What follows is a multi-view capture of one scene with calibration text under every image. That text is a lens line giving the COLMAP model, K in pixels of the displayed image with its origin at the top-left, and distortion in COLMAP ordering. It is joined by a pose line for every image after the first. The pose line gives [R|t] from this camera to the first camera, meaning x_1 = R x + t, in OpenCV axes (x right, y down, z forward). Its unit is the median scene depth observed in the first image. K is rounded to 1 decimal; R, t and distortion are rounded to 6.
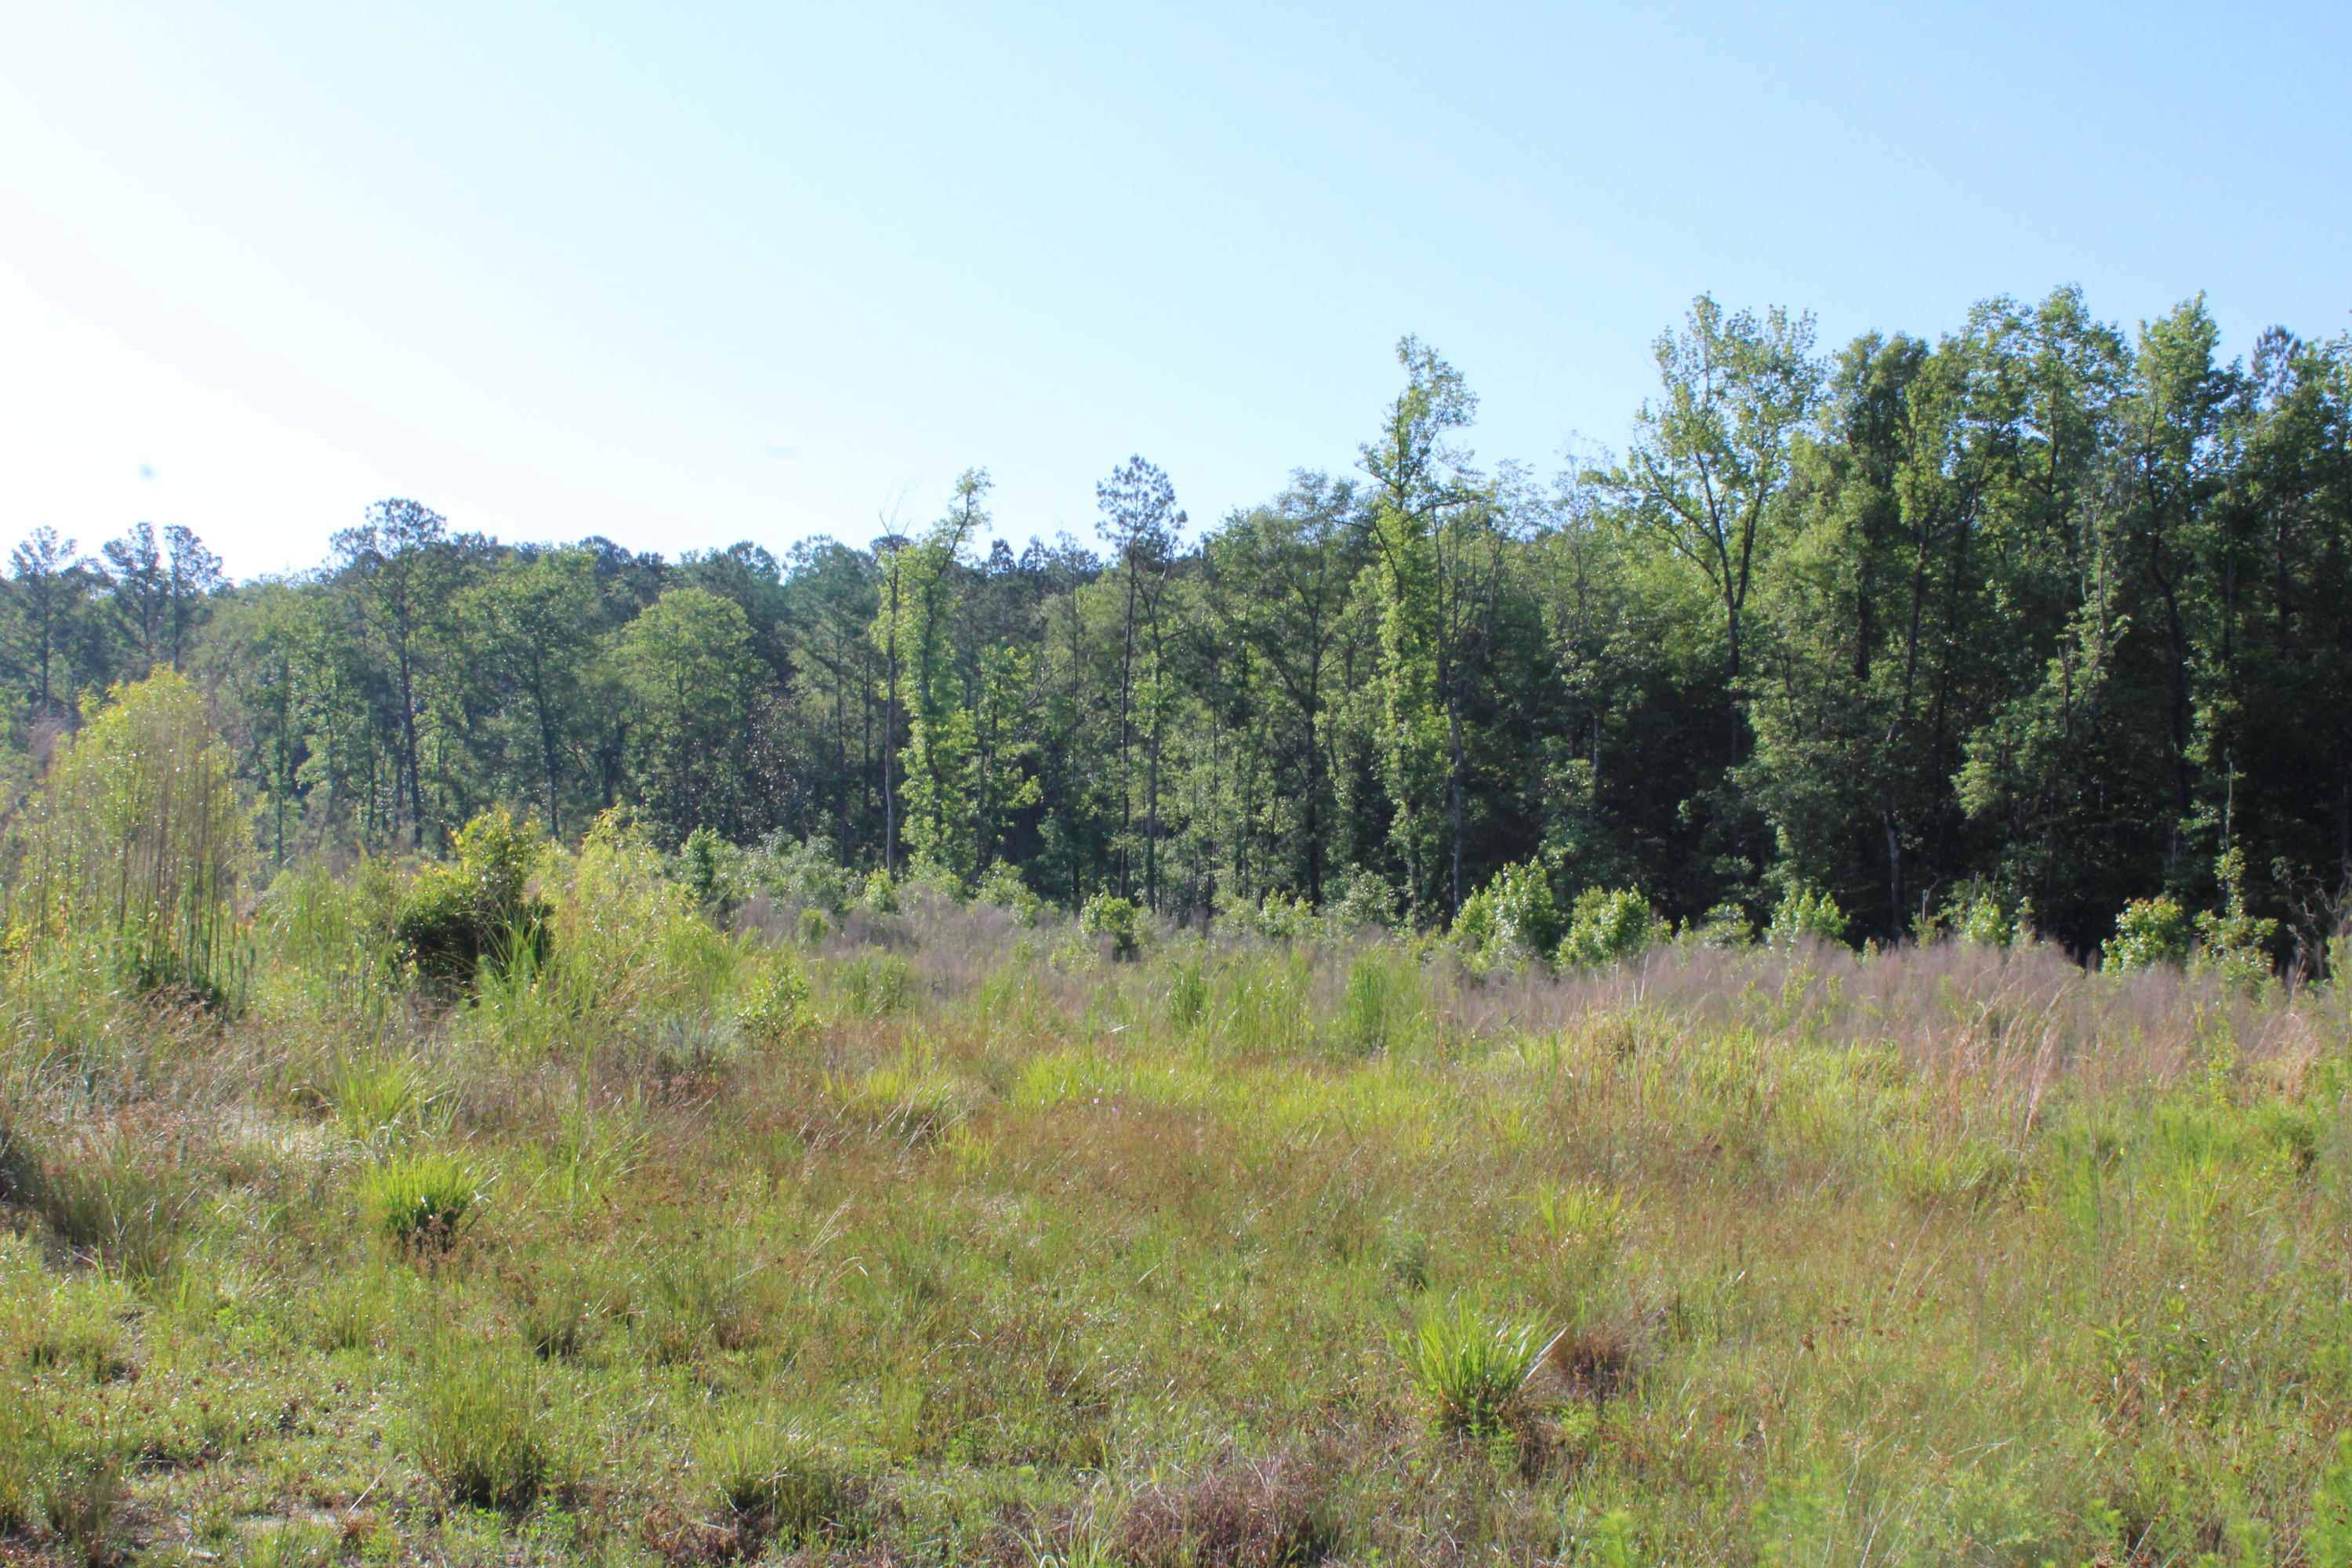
lens RADIAL K [[2921.3, 0, 1176.5], [0, 2921.3, 653.5], [0, 0, 1]] dist [-0.076598, 0.020651]
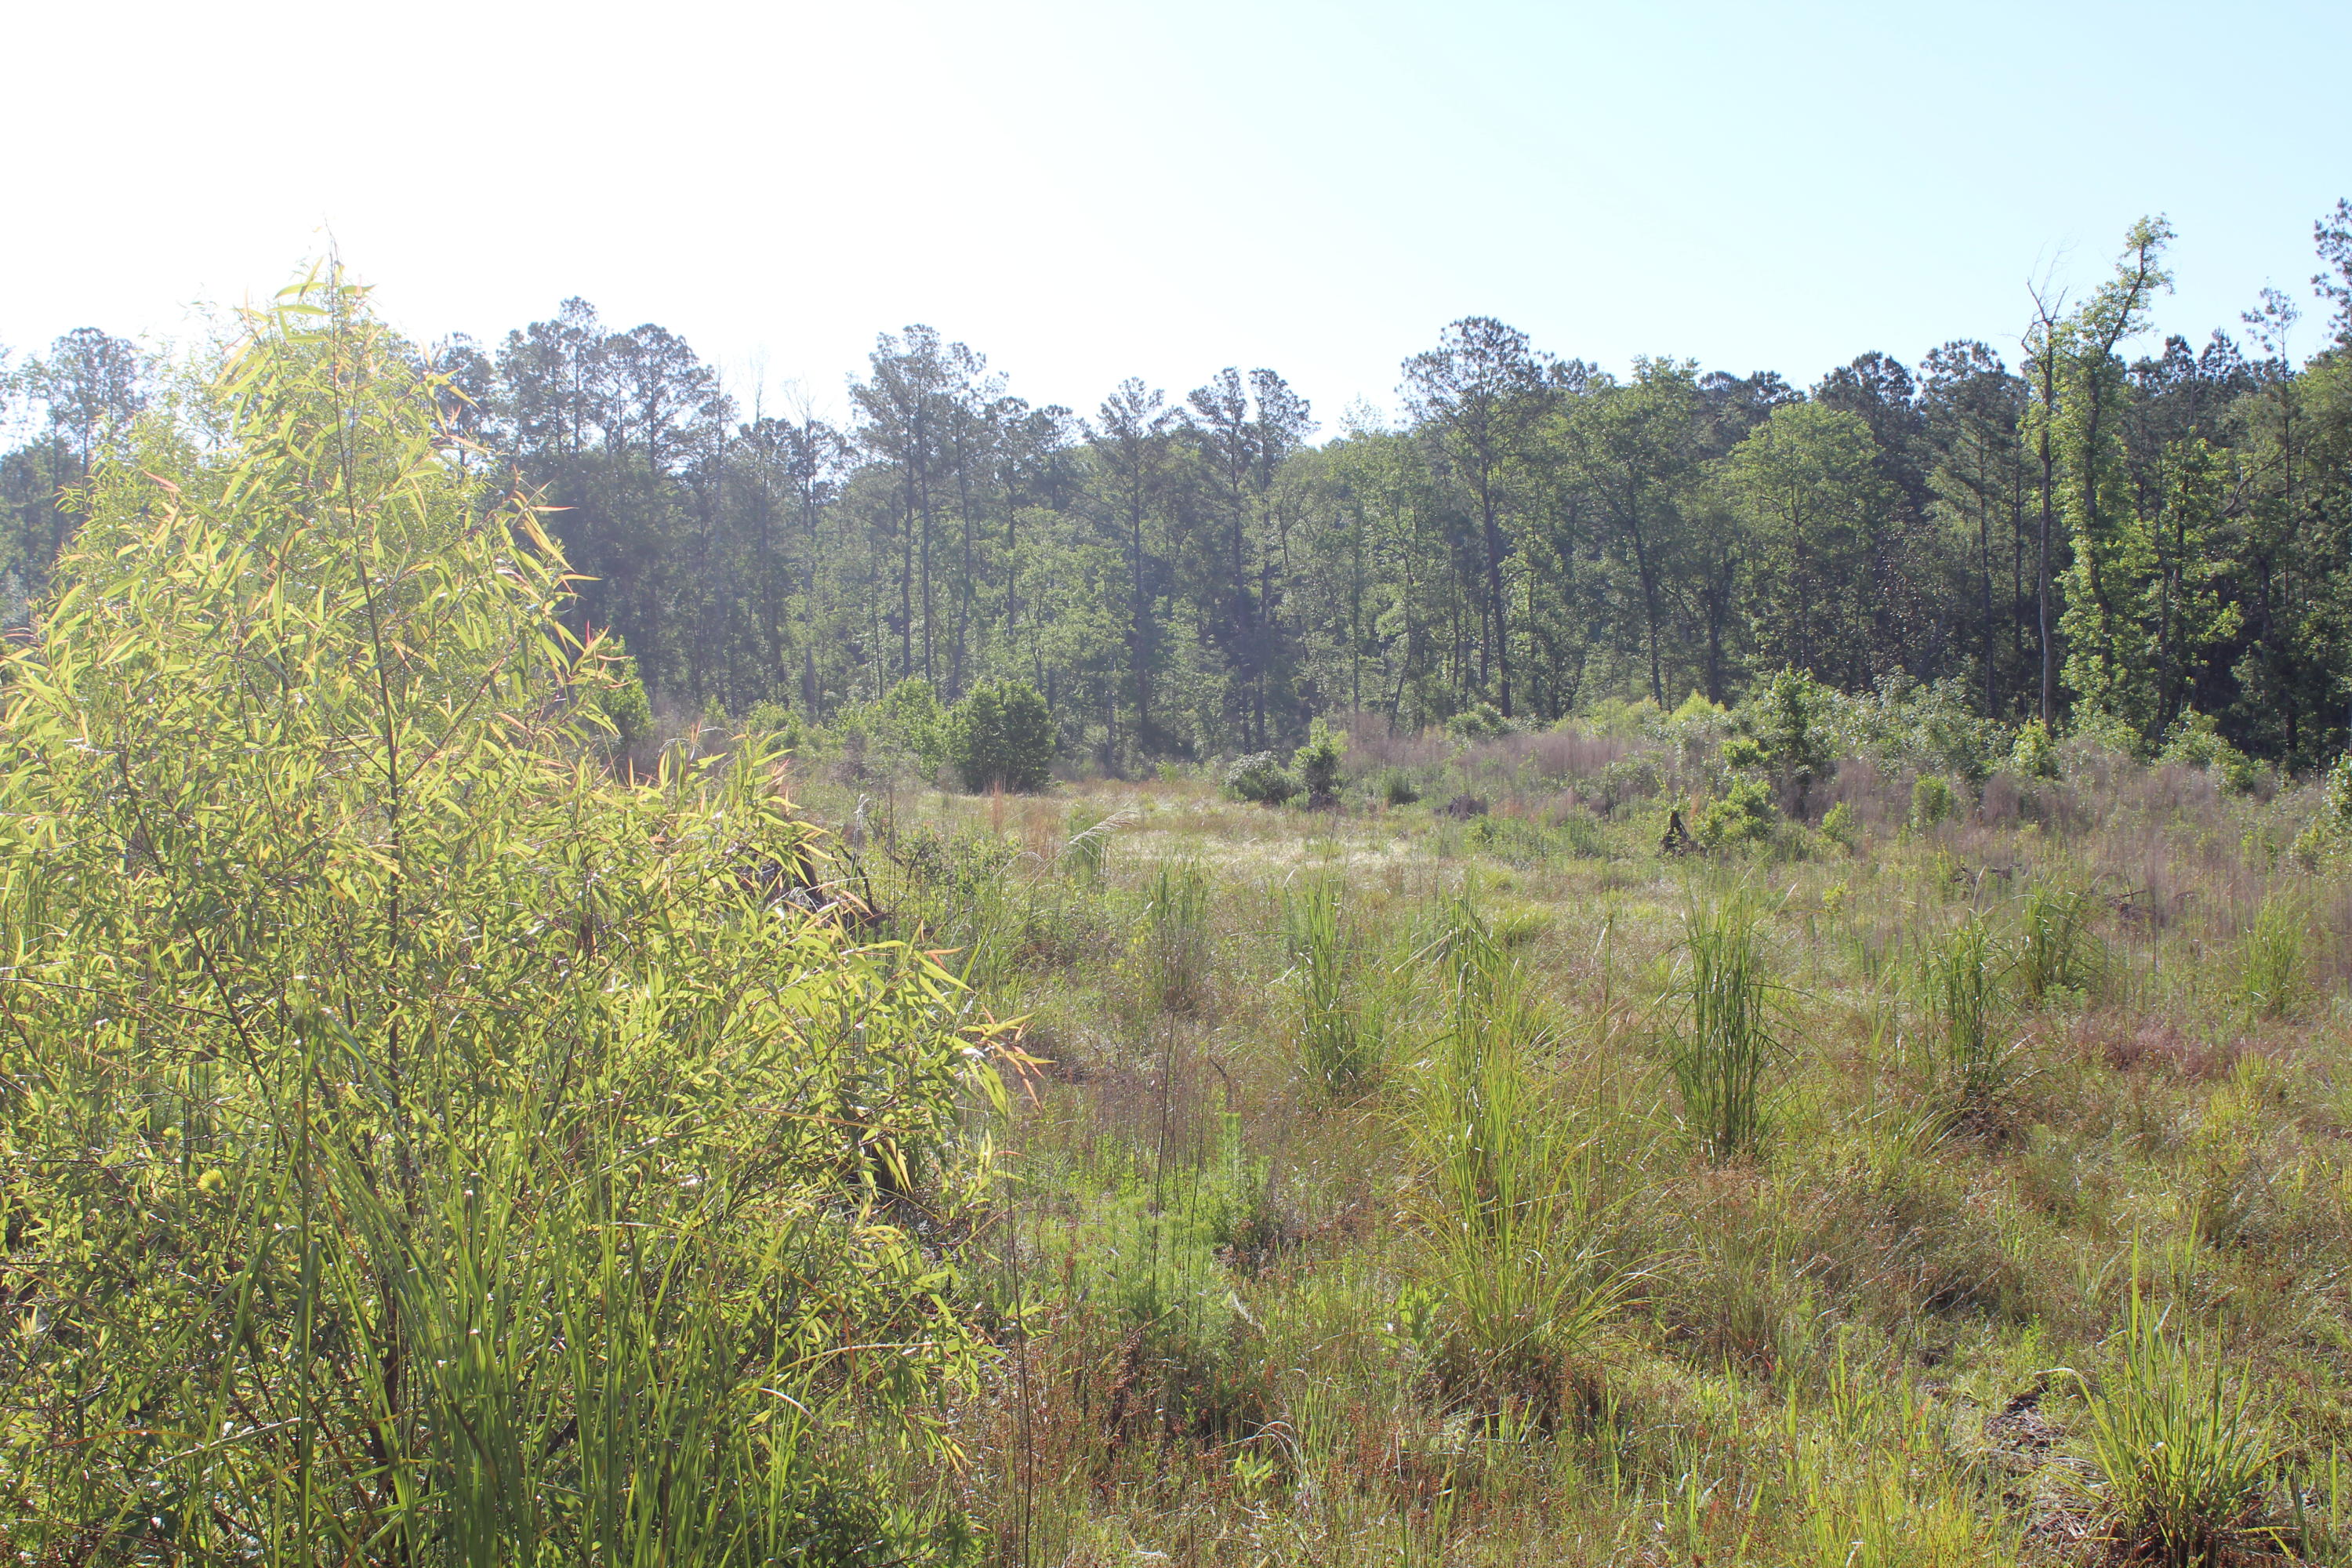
lens RADIAL K [[2982.1, 0, 1176.0], [0, 2982.1, 784.0], [0, 0, 1]] dist [-0.048388, 0.050279]
pose [[0.927470, -0.001621, -0.373894, -0.010377], [0.036368, 0.995640, 0.085895, 0.008590], [0.372124, -0.093263, 0.923486, 0.107917]]
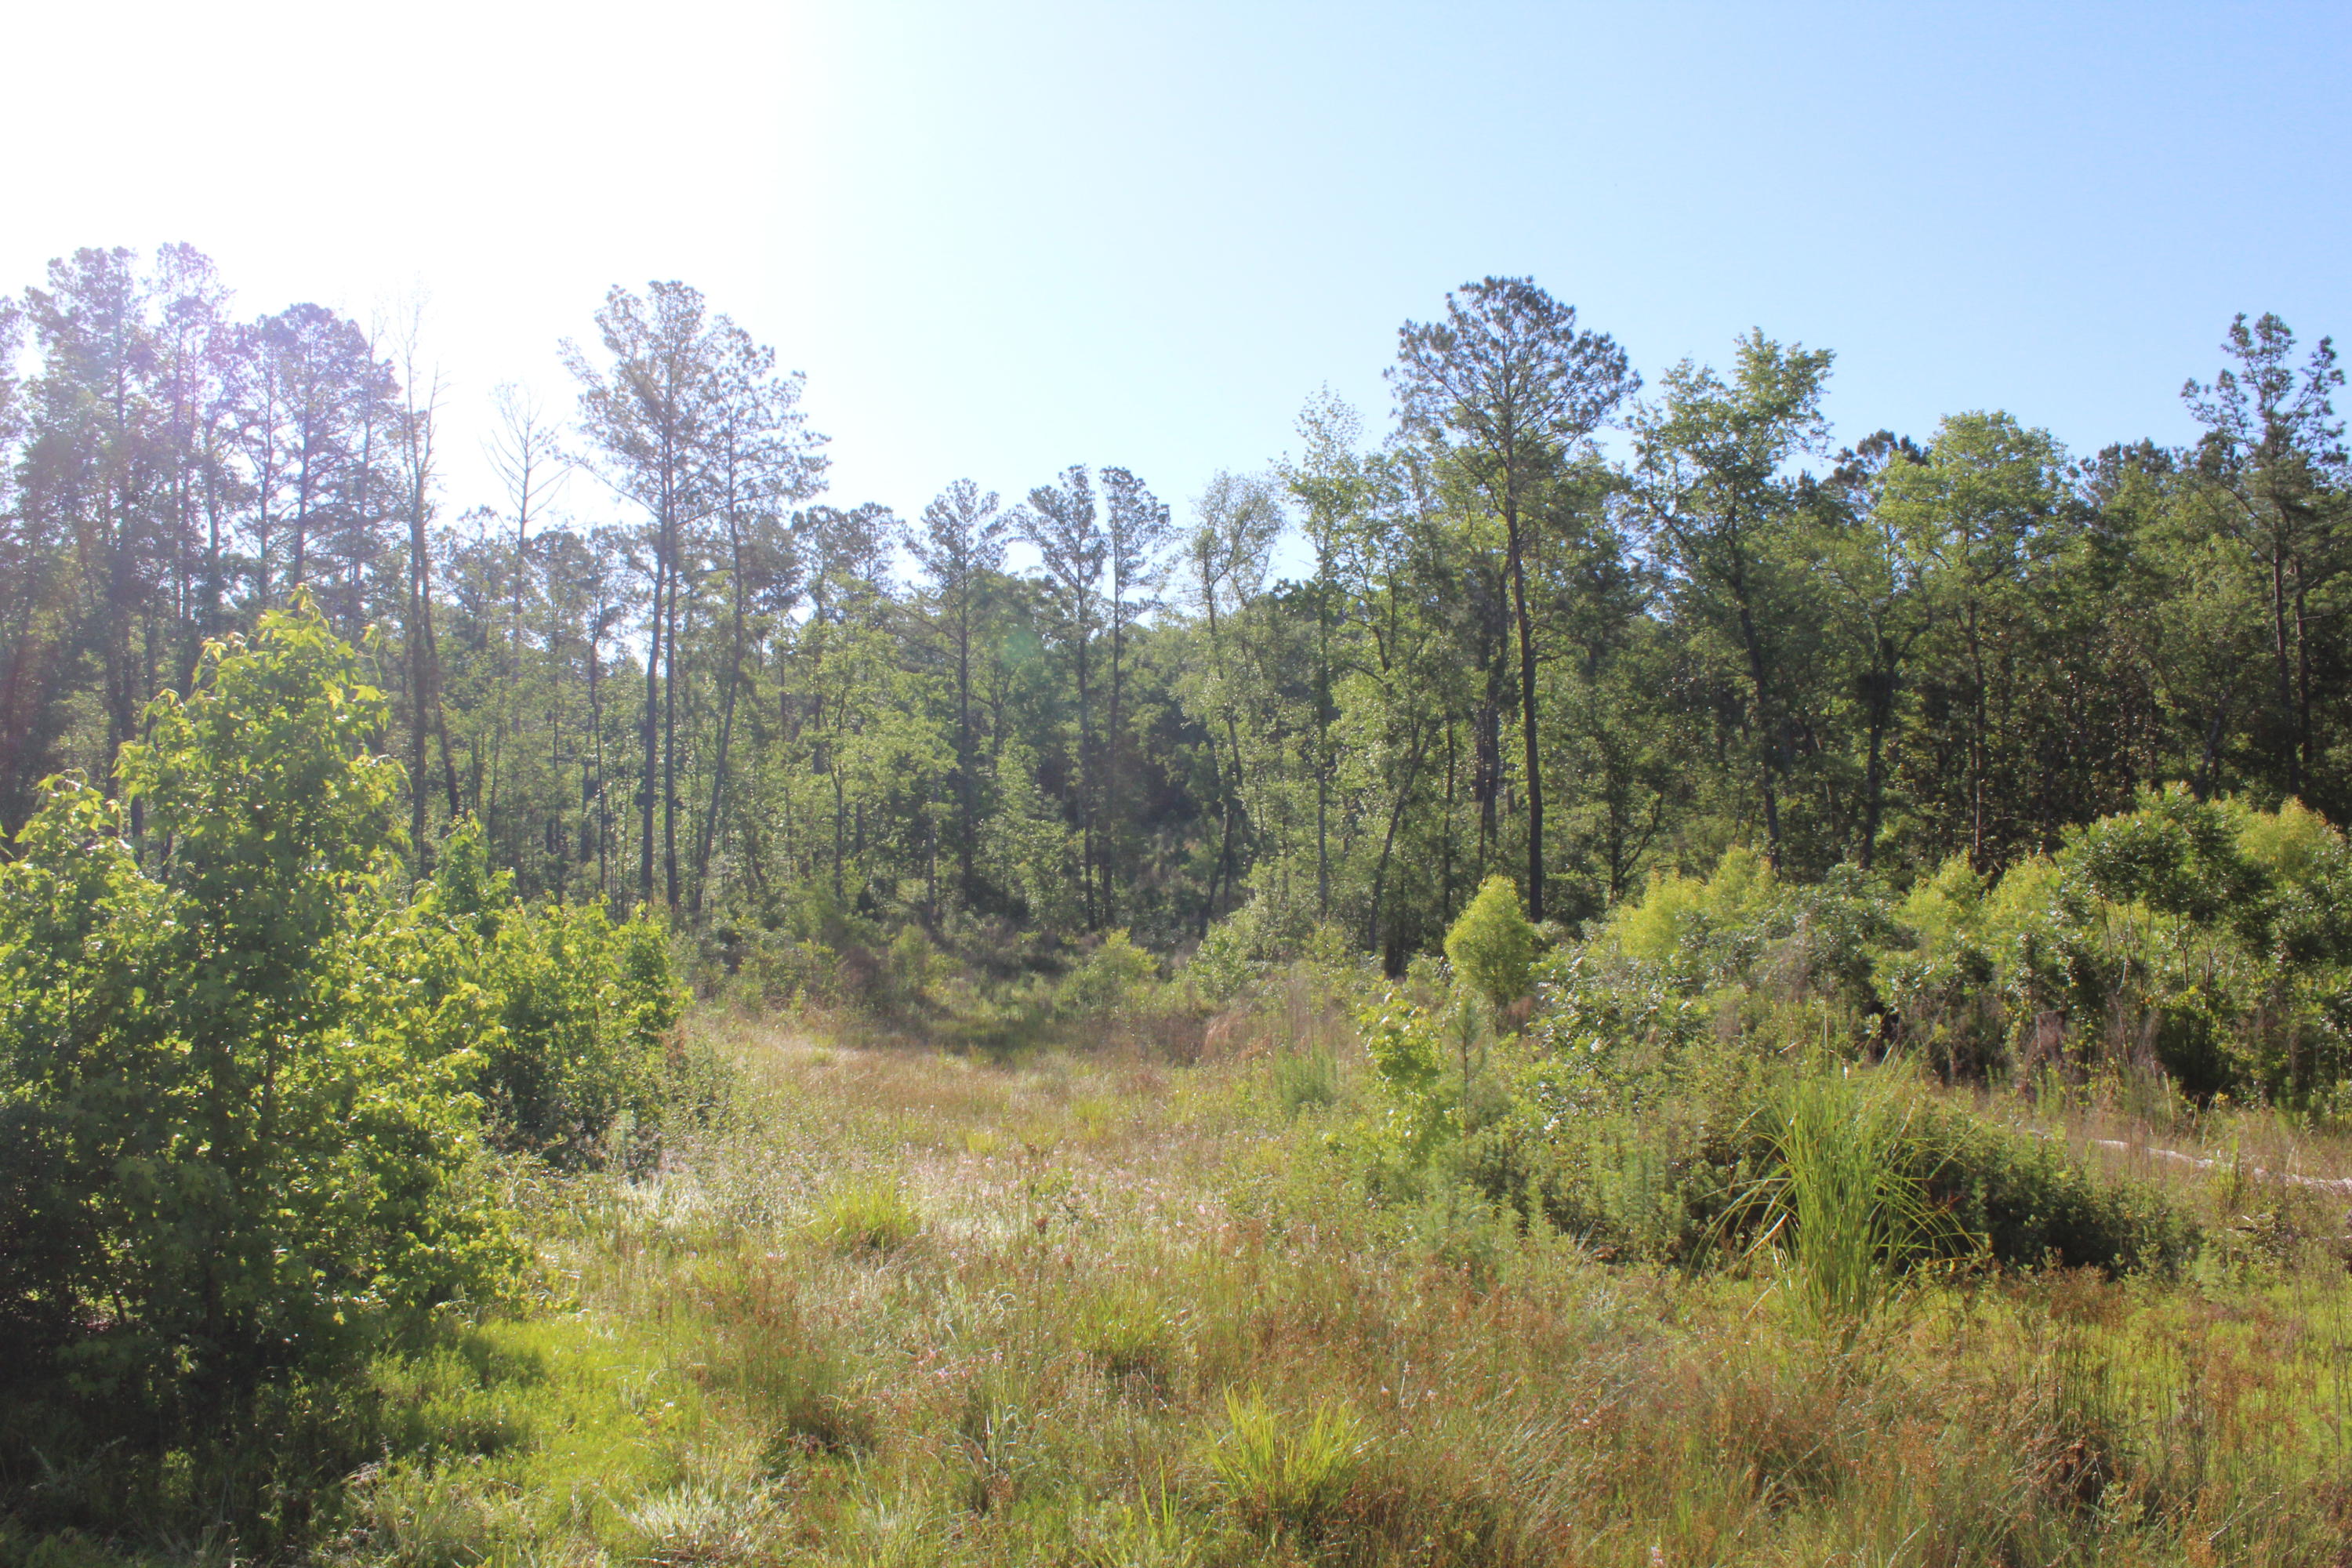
lens RADIAL K [[2186.7, 0, 1176.0], [0, 2186.7, 784.0], [0, 0, 1]] dist [-0.010790, -0.009154]
pose [[0.959673, -0.004714, -0.281078, -0.217993], [0.010851, 0.999735, 0.020284, 0.045930], [0.280908, -0.022516, 0.959471, 0.574328]]
